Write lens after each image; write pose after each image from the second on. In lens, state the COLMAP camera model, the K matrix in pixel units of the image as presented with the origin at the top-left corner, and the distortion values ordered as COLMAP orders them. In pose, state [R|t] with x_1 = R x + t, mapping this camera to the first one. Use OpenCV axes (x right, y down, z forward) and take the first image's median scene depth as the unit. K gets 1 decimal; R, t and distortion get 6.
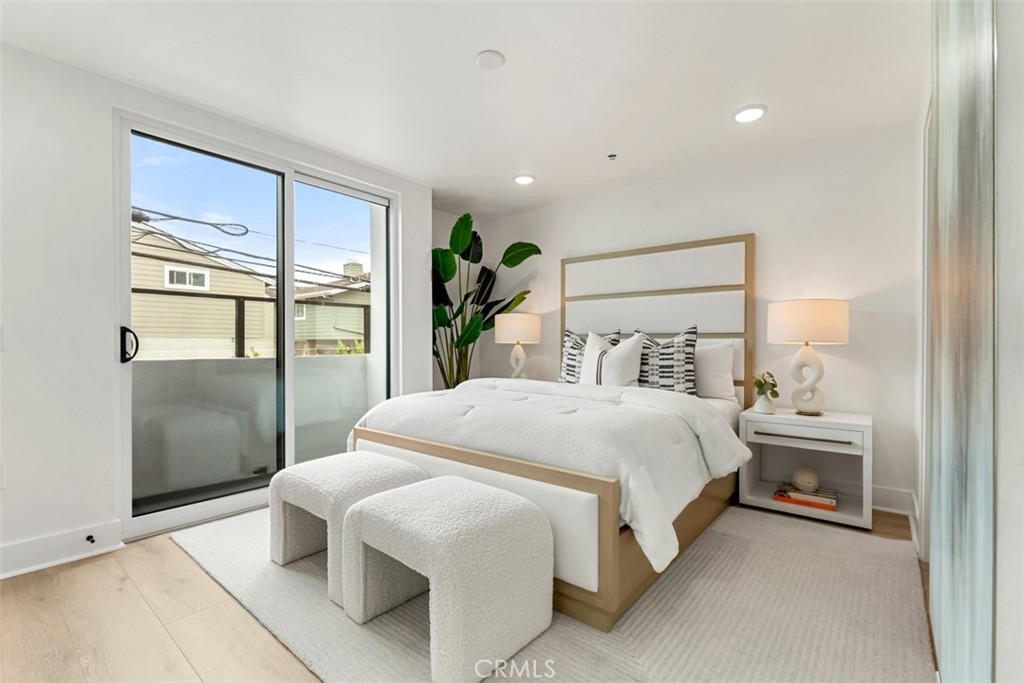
lens RADIAL K [[451.4, 0, 509.5], [0, 451.4, 348.7], [0, 0, 1]] dist [-0.008067, -0.000349]
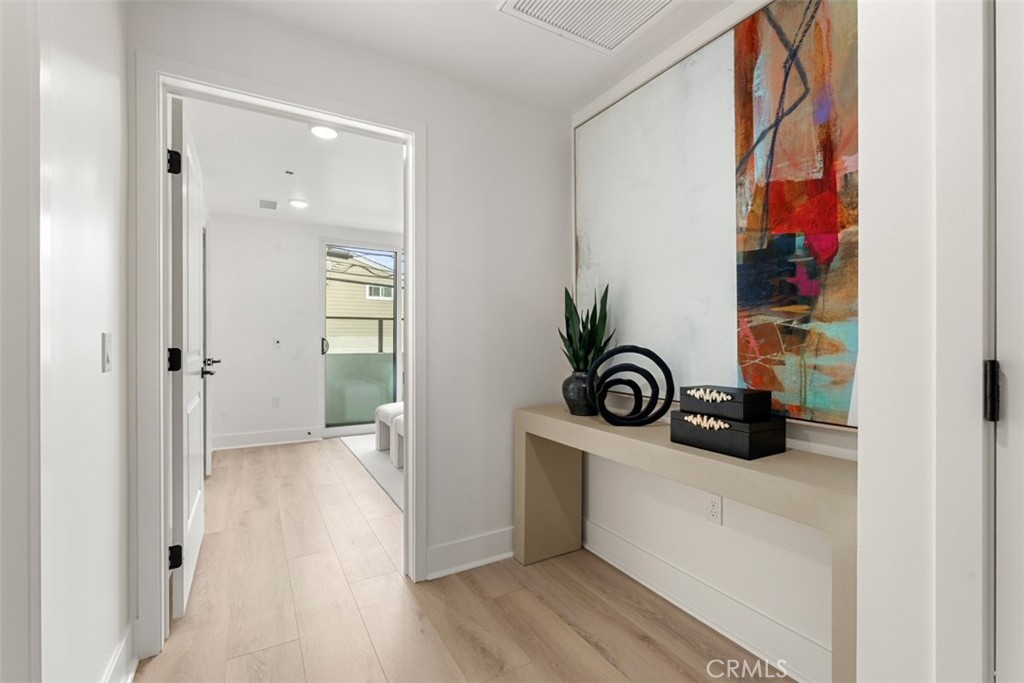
lens RADIAL K [[451.4, 0, 515.1], [0, 451.4, 339.1], [0, 0, 1]] dist [-0.008067, -0.000349]
pose [[0.937895, 0.000556, -0.346919, 0.717803], [-0.004479, 0.999935, -0.010505, -0.023648], [0.346891, 0.011406, 0.937836, -0.673783]]
